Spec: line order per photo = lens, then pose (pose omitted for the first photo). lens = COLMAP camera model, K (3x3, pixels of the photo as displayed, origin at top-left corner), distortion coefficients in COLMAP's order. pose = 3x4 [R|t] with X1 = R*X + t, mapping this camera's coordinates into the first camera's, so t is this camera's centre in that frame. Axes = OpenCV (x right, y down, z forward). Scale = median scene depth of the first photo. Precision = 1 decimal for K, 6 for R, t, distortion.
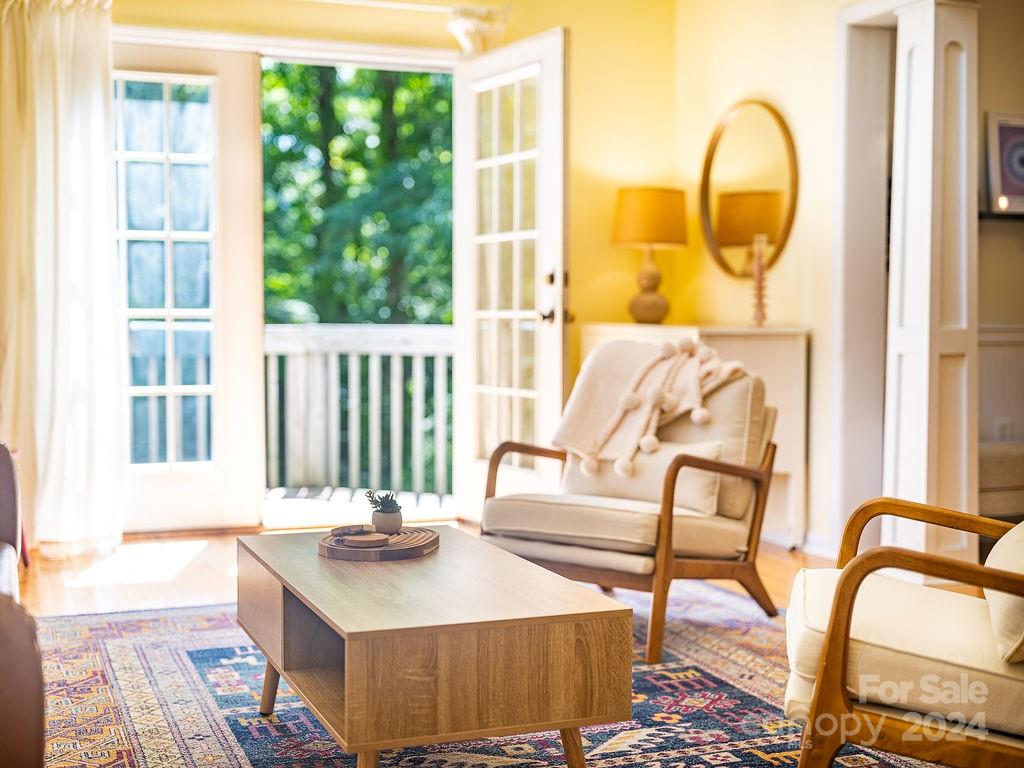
lens RADIAL K [[1351.3, 0, 515.6], [0, 1351.3, 383.9], [0, 0, 1]] dist [-0.007771, 0.000000]
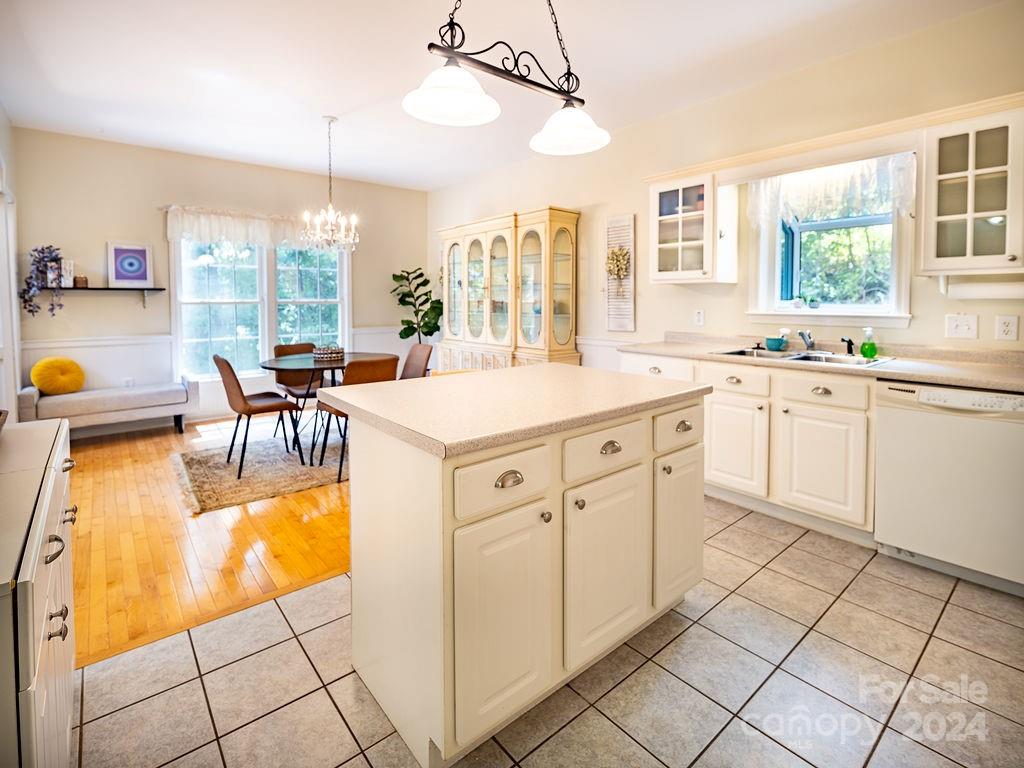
lens RADIAL K [[498.0, 0, 536.4], [0, 498.0, 321.1], [0, 0, 1]] dist [0.002144, -0.002292]
pose [[0.940649, -0.013804, 0.339101, 1.036332], [0.018009, 0.999795, -0.009256, -0.070046], [-0.338904, 0.014814, 0.940704, -0.012059]]
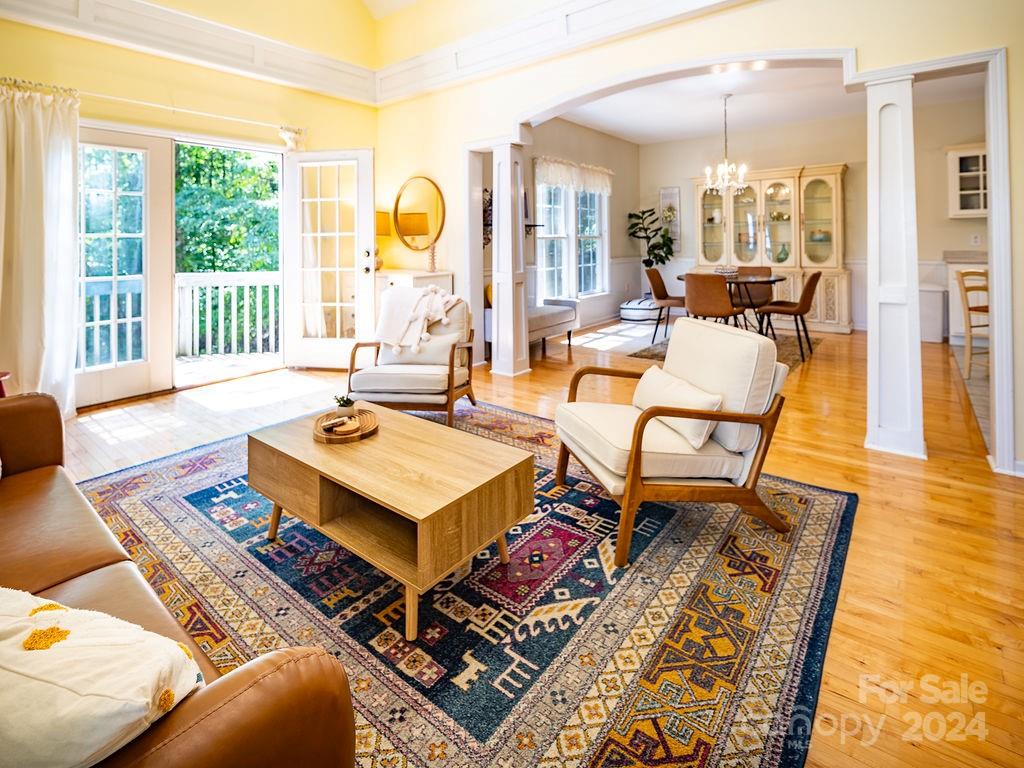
lens RADIAL K [[498.0, 0, 517.8], [0, 498.0, 240.5], [0, 0, 1]] dist [0.002144, -0.002292]
pose [[0.861094, -0.012146, 0.508300, -0.182029], [0.041617, 0.998044, -0.046653, -0.067796], [-0.506739, 0.061327, 0.859915, 0.222247]]
